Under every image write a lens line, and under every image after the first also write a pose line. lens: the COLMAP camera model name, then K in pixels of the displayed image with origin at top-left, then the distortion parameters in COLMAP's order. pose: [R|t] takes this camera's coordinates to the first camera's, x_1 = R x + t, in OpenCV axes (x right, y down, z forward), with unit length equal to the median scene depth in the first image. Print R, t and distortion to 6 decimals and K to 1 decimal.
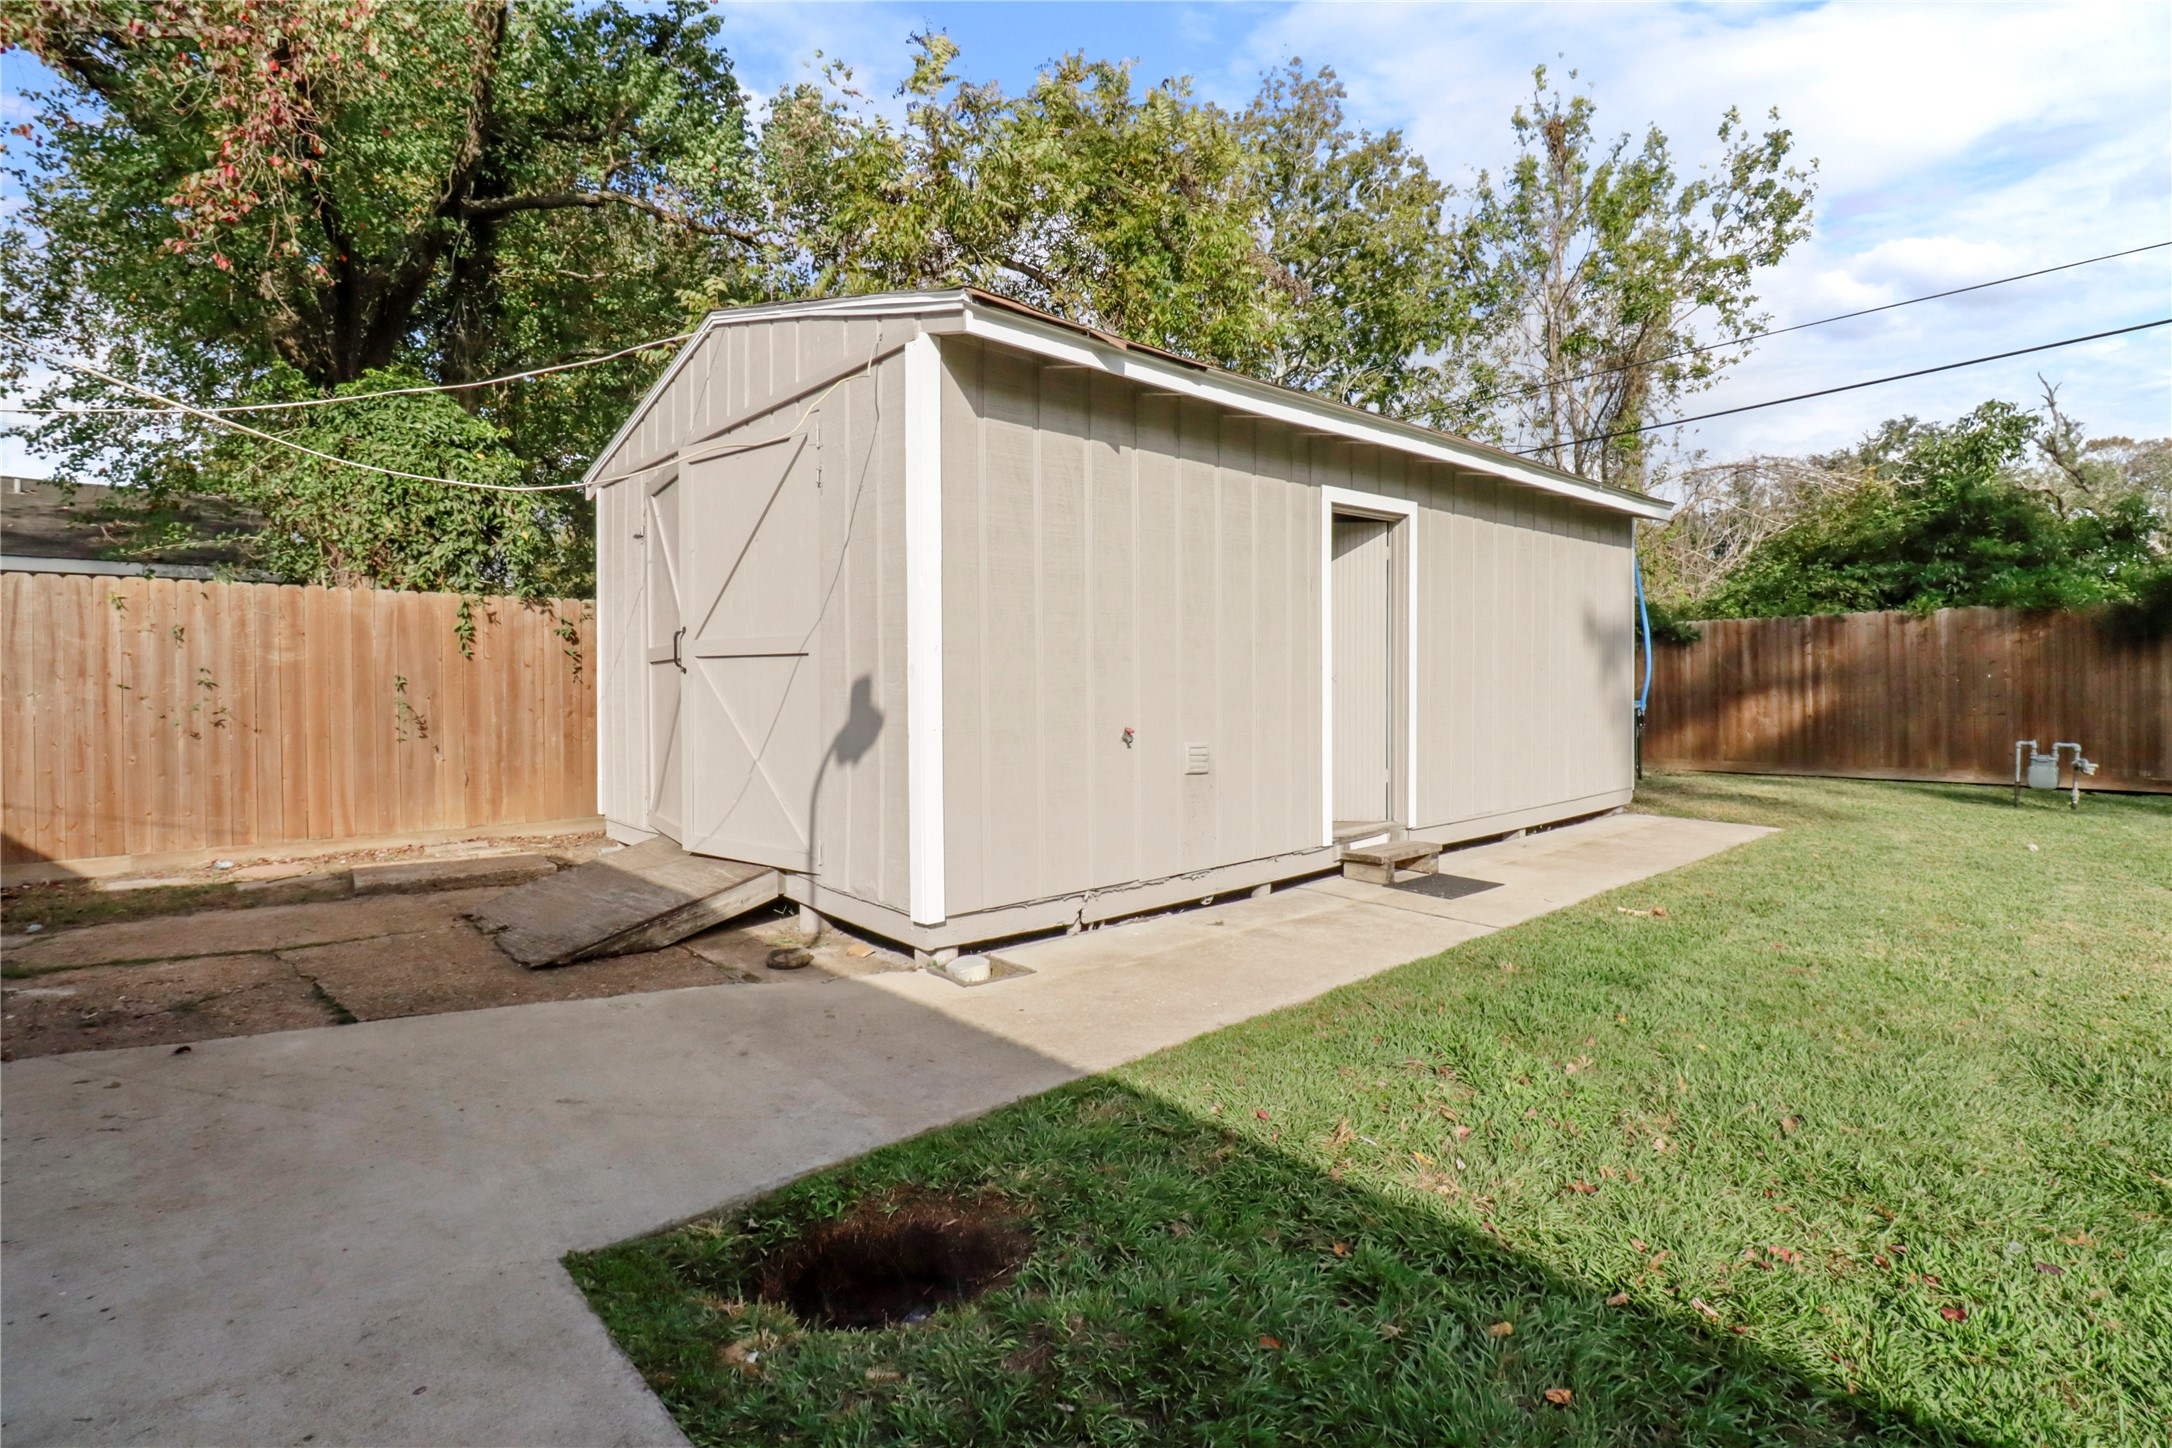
lens RADIAL K [[1034.5, 0, 1106.3], [0, 1034.5, 671.8], [0, 0, 1]] dist [0.000835, 0.000281]
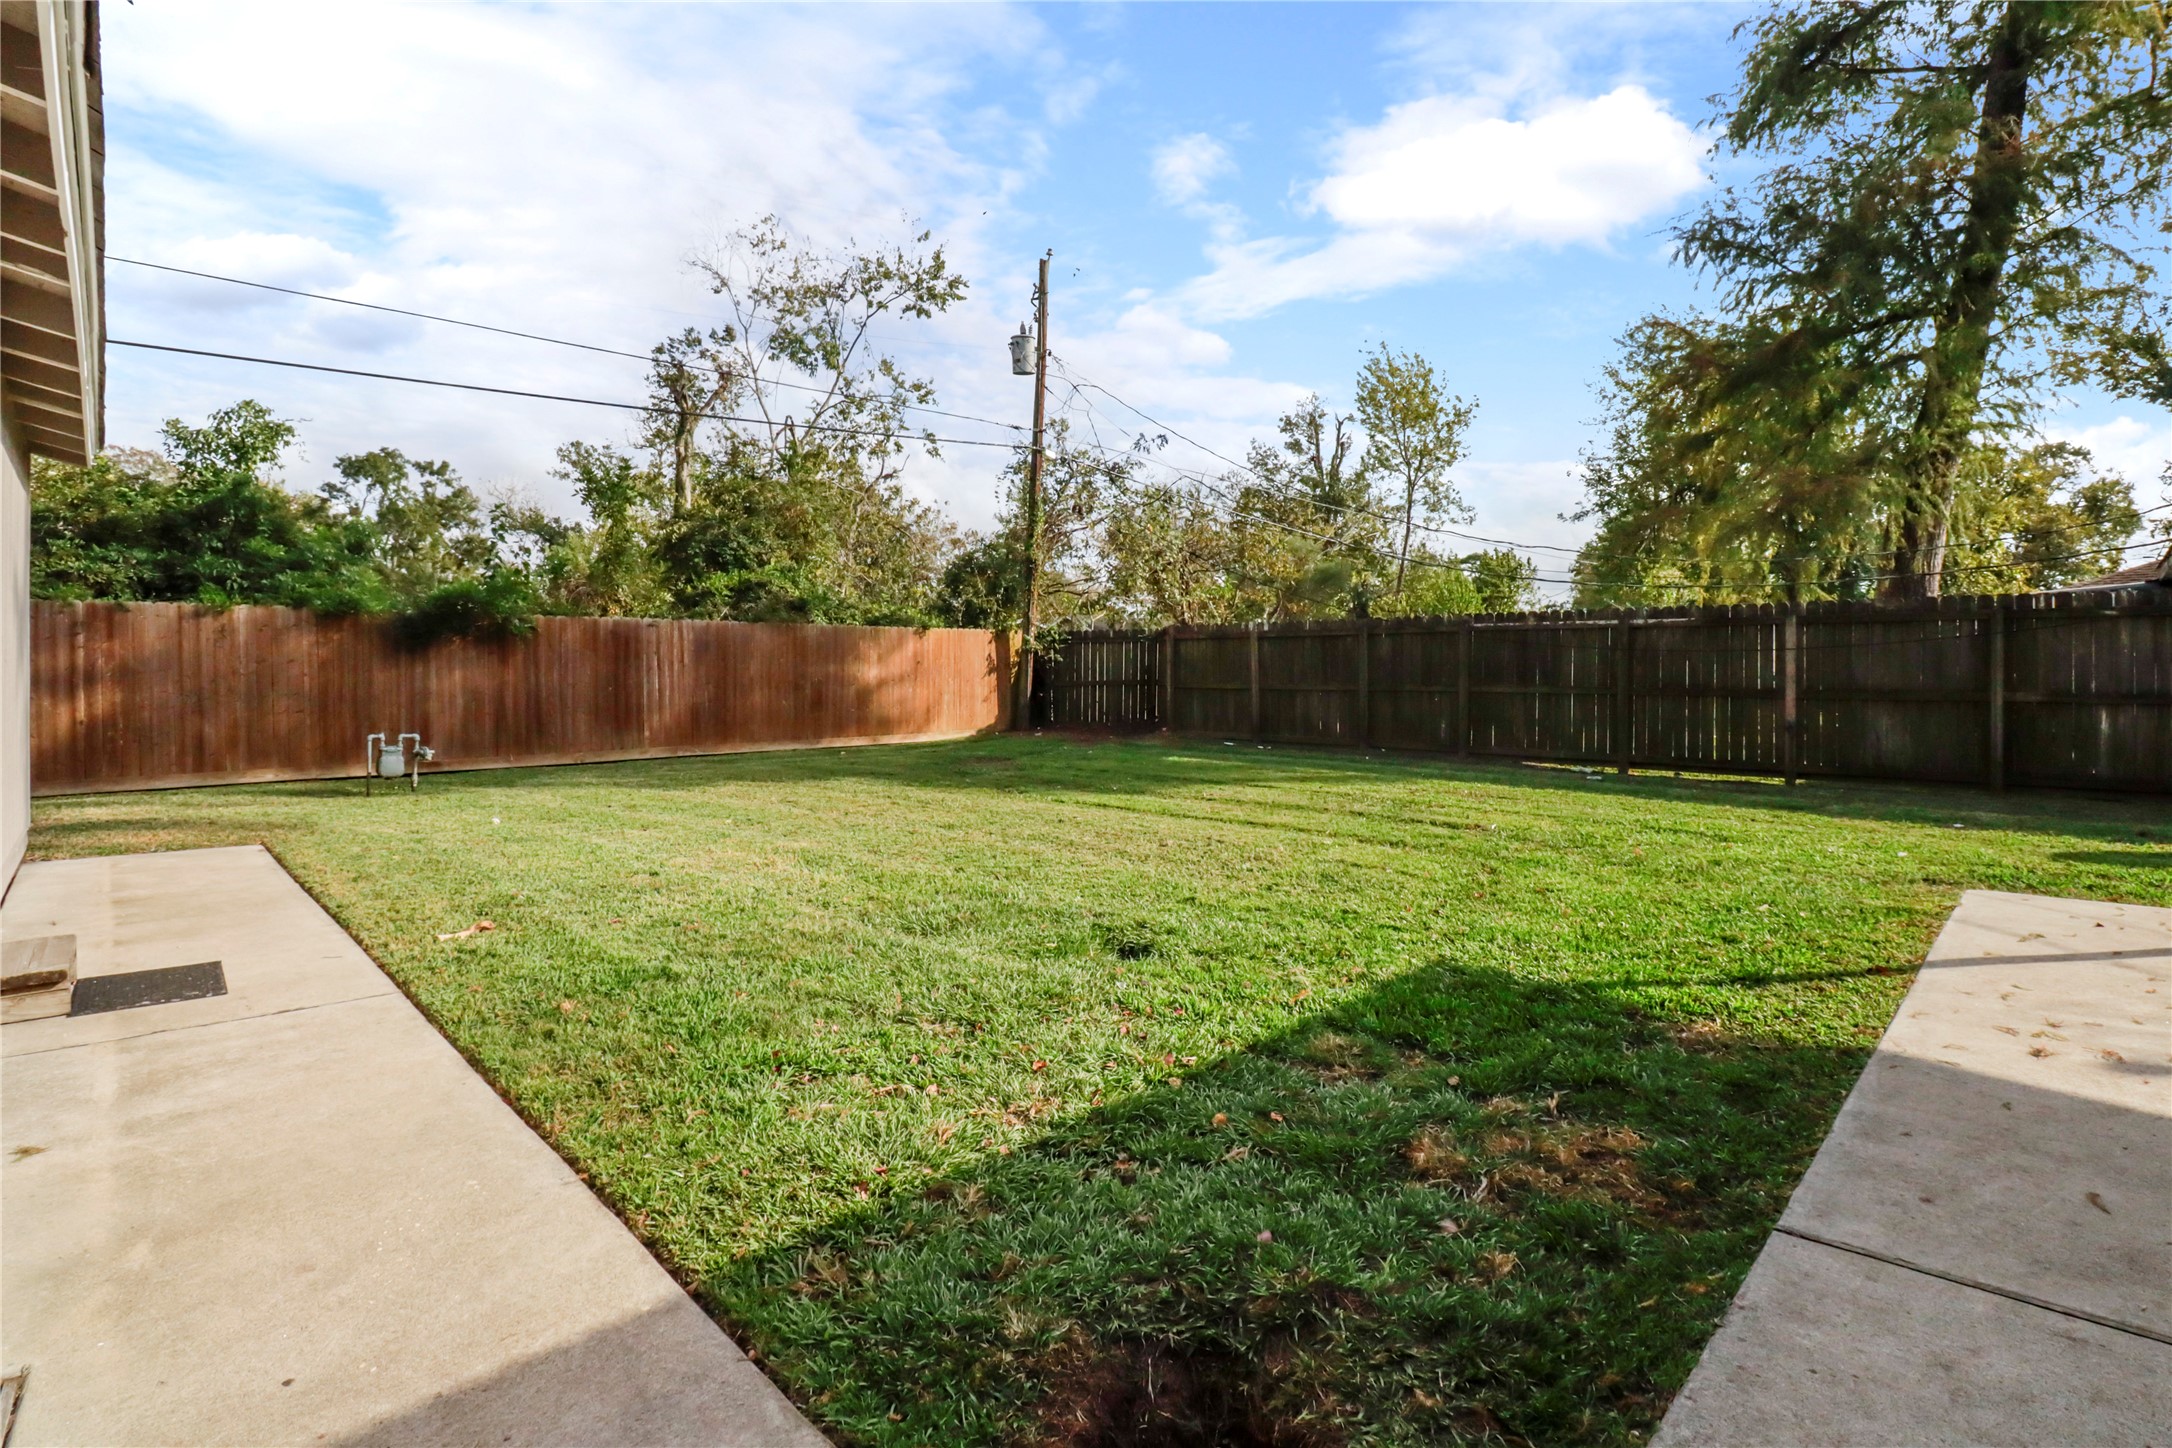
lens RADIAL K [[1034.5, 0, 1106.3], [0, 1034.5, 671.8], [0, 0, 1]] dist [0.000835, 0.000281]
pose [[-0.032177, 0.005318, 0.999468, -0.192961], [-0.005953, 0.999967, -0.005512, 0.001748], [-0.999464, -0.006127, -0.032144, 0.220694]]
